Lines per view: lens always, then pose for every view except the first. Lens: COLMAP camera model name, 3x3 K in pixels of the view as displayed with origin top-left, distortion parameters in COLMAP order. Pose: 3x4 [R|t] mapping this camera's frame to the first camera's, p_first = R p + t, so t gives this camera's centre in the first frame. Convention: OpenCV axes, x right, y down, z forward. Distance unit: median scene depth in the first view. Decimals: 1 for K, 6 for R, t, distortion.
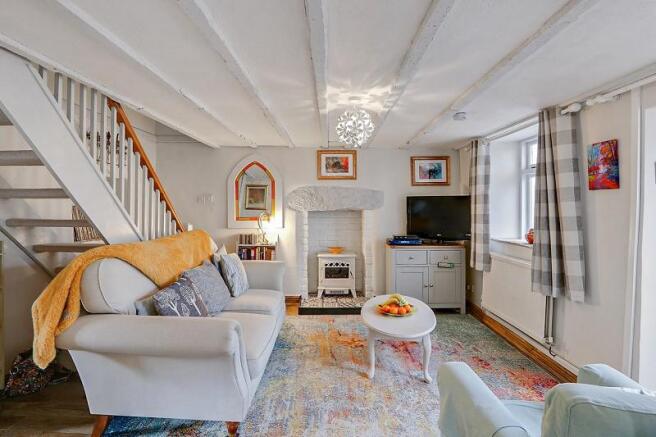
lens RADIAL K [[324.0, 0, 327.6], [0, 324.0, 205.6], [0, 0, 1]] dist [-0.017363, -0.000119]
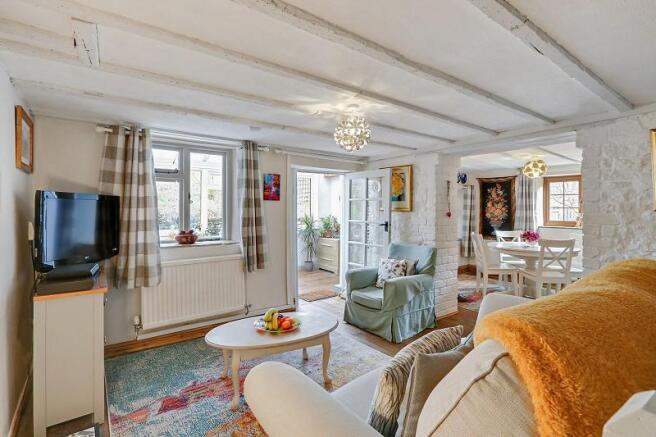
lens RADIAL K [[316.2, 0, 318.4], [0, 316.2, 210.1], [0, 0, 1]] dist [-0.018800, 0.000157]
pose [[-0.580209, -0.000081, 0.814468, -0.388242], [0.002338, 0.999996, 0.001765, 0.000776], [-0.814464, 0.002929, -0.580206, 0.962457]]
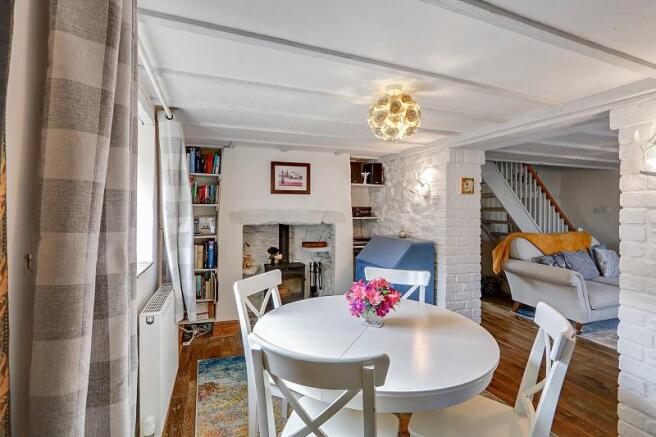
lens RADIAL K [[316.2, 0, 318.4], [0, 316.2, 210.1], [0, 0, 1]] dist [-0.018800, 0.000157]
pose [[0.374274, 0.003402, -0.927312, 0.396226], [-0.001440, 0.999994, 0.003087, -0.018027], [0.927317, 0.000180, 0.374276, -0.546726]]
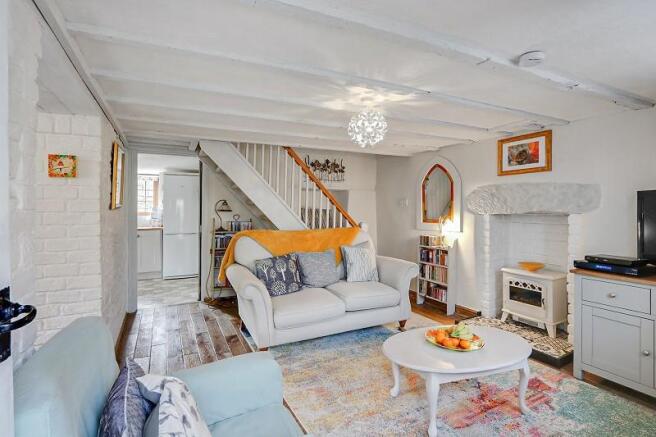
lens RADIAL K [[316.2, 0, 318.4], [0, 316.2, 210.1], [0, 0, 1]] dist [-0.018800, 0.000157]
pose [[0.426961, 0.001364, -0.904269, 0.513467], [0.002420, 0.999994, 0.002651, 0.002674], [0.904267, -0.003320, 0.426955, 0.259314]]
